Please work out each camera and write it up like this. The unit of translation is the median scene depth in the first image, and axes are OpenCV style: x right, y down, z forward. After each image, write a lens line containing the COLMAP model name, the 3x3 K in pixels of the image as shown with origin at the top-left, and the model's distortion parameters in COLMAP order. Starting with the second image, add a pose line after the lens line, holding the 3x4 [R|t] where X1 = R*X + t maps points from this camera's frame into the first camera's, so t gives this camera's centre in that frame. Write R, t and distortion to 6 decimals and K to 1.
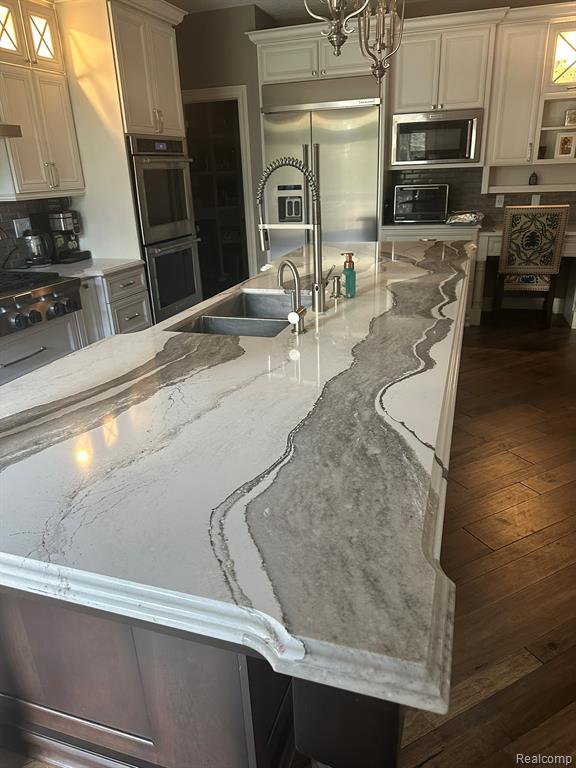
lens RADIAL K [[546.9, 0, 288.0], [0, 546.9, 384.0], [0, 0, 1]] dist [0.019240, -0.001009]
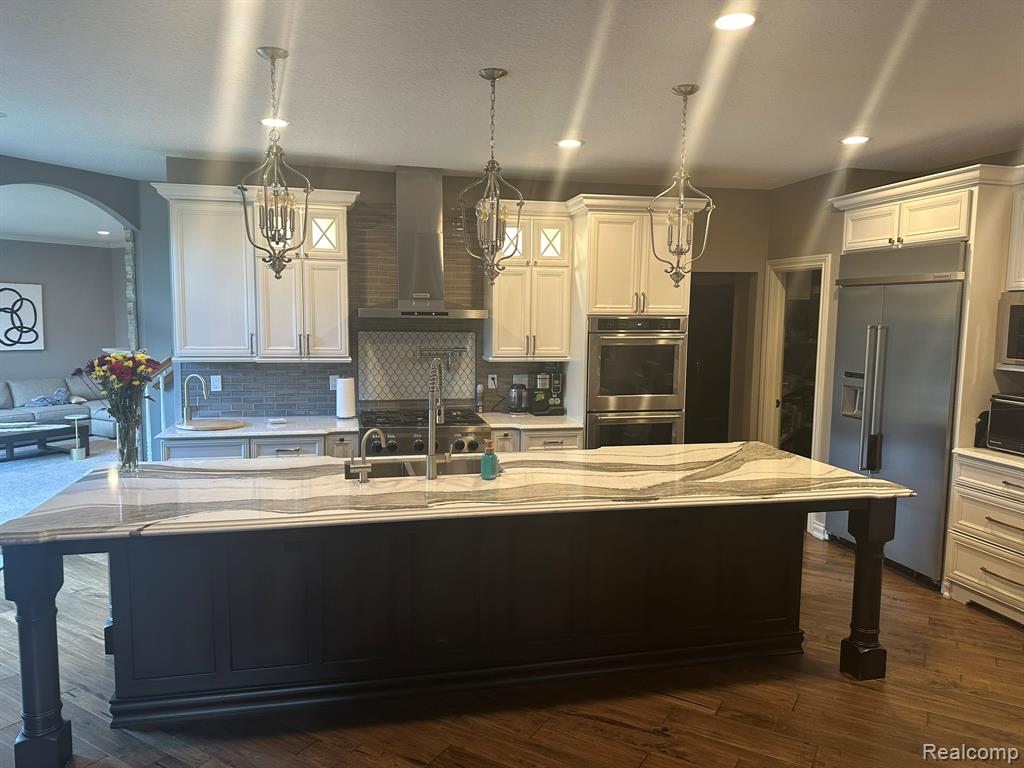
lens RADIAL K [[729.2, 0, 512.0], [0, 729.2, 384.0], [0, 0, 1]] dist [0.019240, -0.001009]
pose [[0.532374, 0.129542, -0.836539, 0.926264], [-0.338456, 0.938369, -0.070082, -0.178133], [0.775903, 0.320442, 0.543407, 0.134431]]
